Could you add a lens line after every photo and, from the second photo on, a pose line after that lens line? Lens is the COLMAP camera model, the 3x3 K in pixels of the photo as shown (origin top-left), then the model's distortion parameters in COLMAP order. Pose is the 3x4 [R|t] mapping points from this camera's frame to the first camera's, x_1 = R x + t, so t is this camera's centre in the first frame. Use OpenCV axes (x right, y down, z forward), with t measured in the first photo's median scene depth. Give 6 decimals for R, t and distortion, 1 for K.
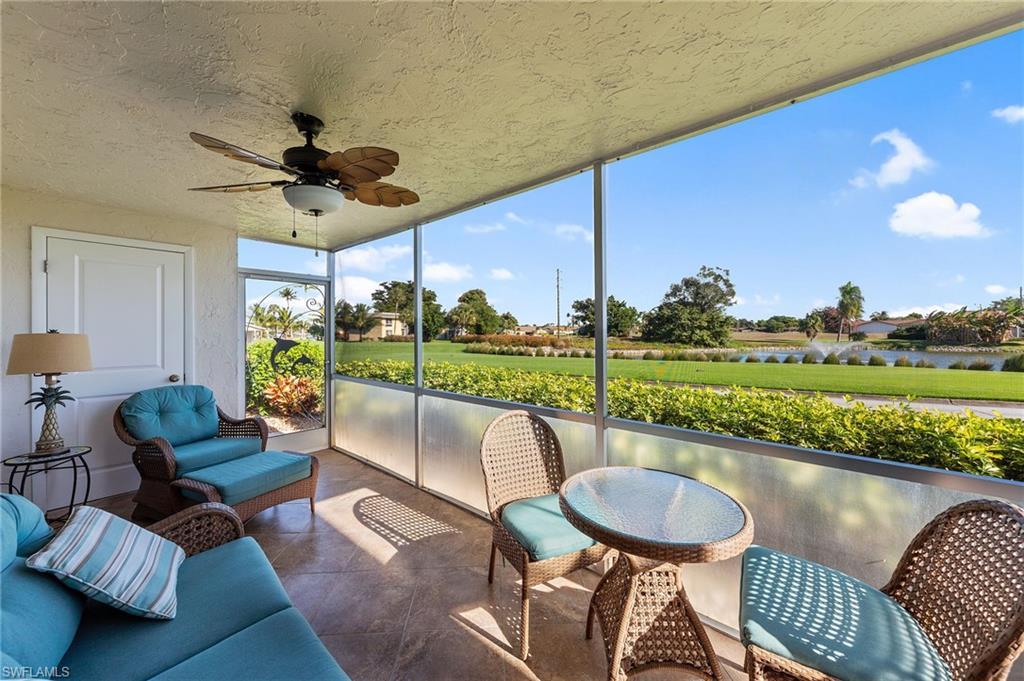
lens RADIAL K [[371.1, 0, 514.0], [0, 371.1, 342.4], [0, 0, 1]] dist [0.003836, 0.000481]
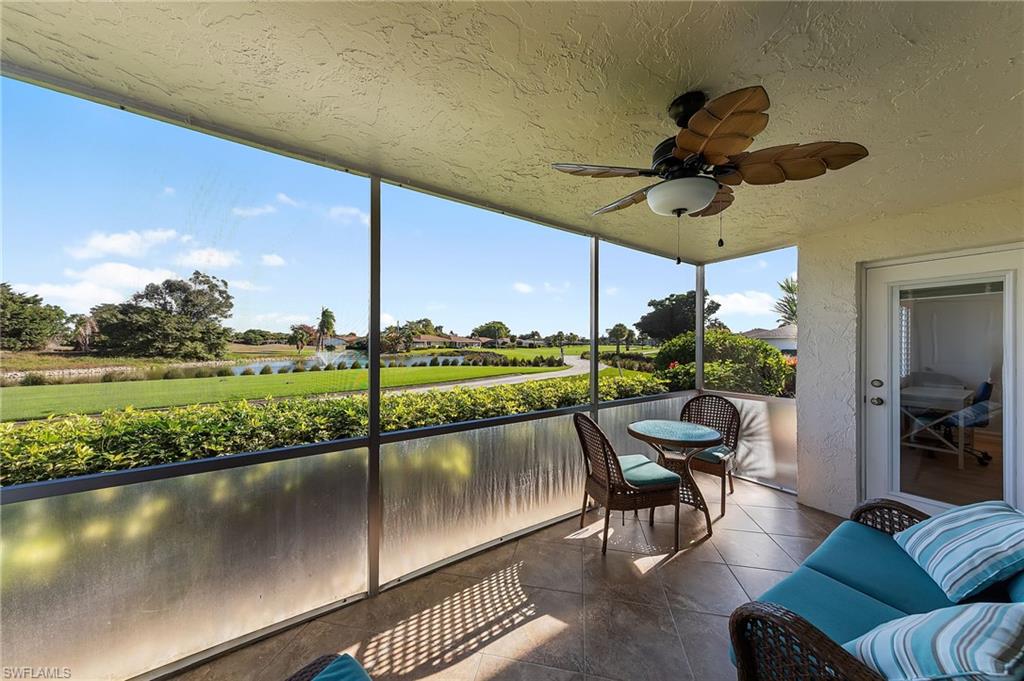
lens RADIAL K [[325.2, 0, 512.2], [0, 325.2, 347.4], [0, 0, 1]] dist [0.008487, -0.000088]
pose [[0.259524, -0.002062, 0.965735, -0.095919], [0.019865, 0.999798, -0.003203, -0.003255], [-0.965532, 0.020016, 0.259512, 0.080529]]
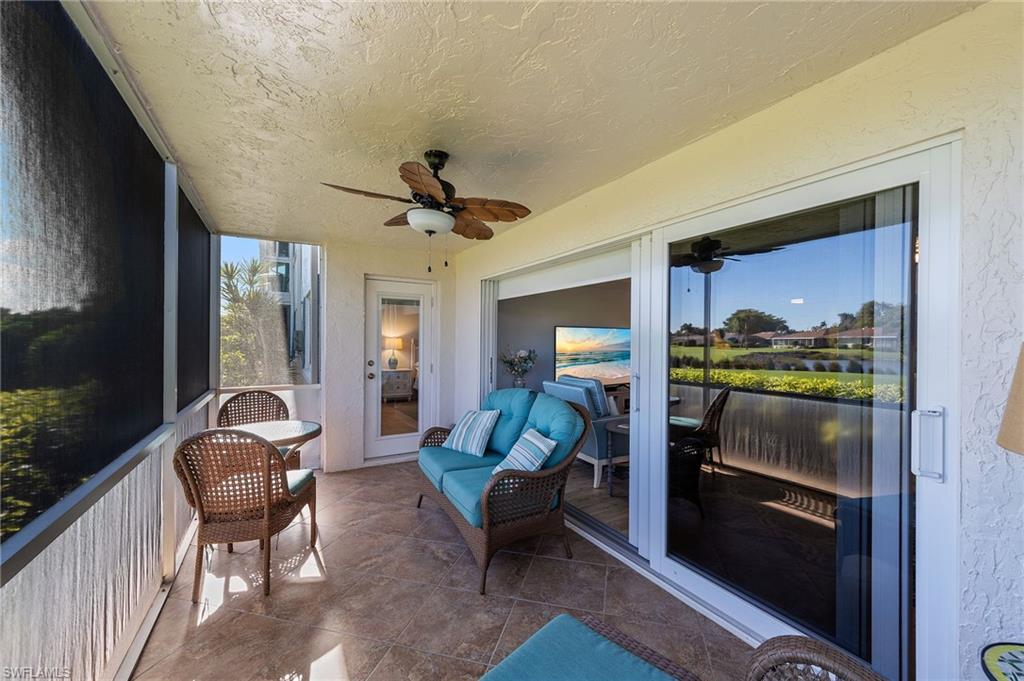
lens RADIAL K [[402.4, 0, 512.8], [0, 402.4, 339.4], [0, 0, 1]] dist [-0.001613, 0.000152]
pose [[-0.943228, -0.003554, 0.332126, -0.083049], [0.002762, 0.999824, 0.018542, -0.003705], [-0.332134, 0.018407, -0.943053, 0.143756]]
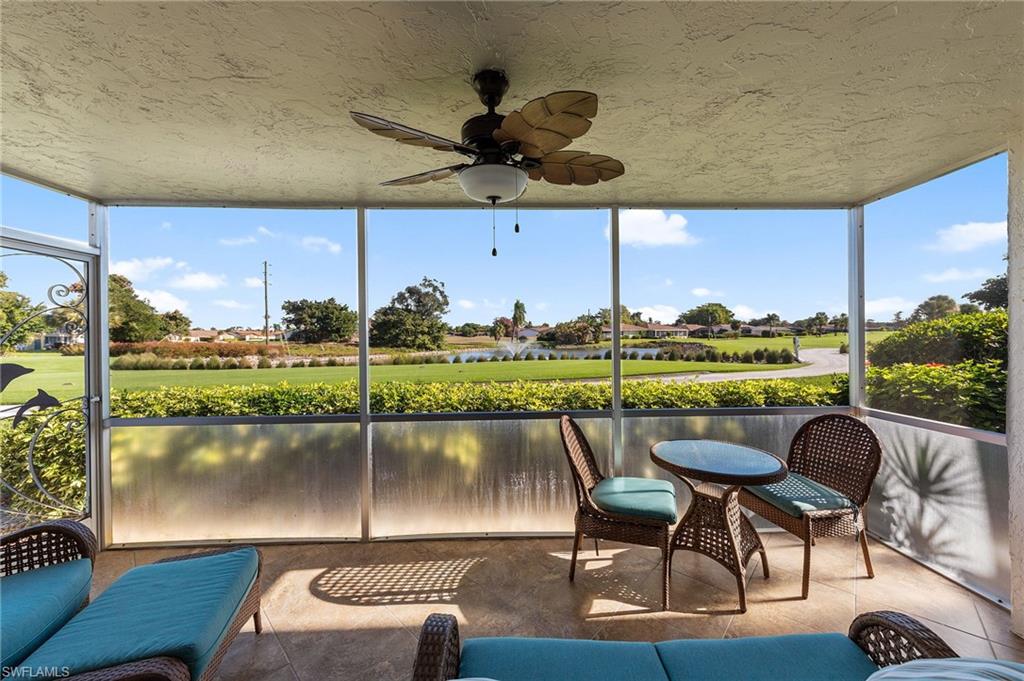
lens RADIAL K [[371.1, 0, 517.2], [0, 371.1, 347.3], [0, 0, 1]] dist [0.003836, 0.000481]
pose [[0.730638, -0.024629, 0.682321, -0.071697], [0.024170, 0.999656, 0.010202, -0.002659], [-0.682337, 0.009037, 0.730982, 0.026383]]
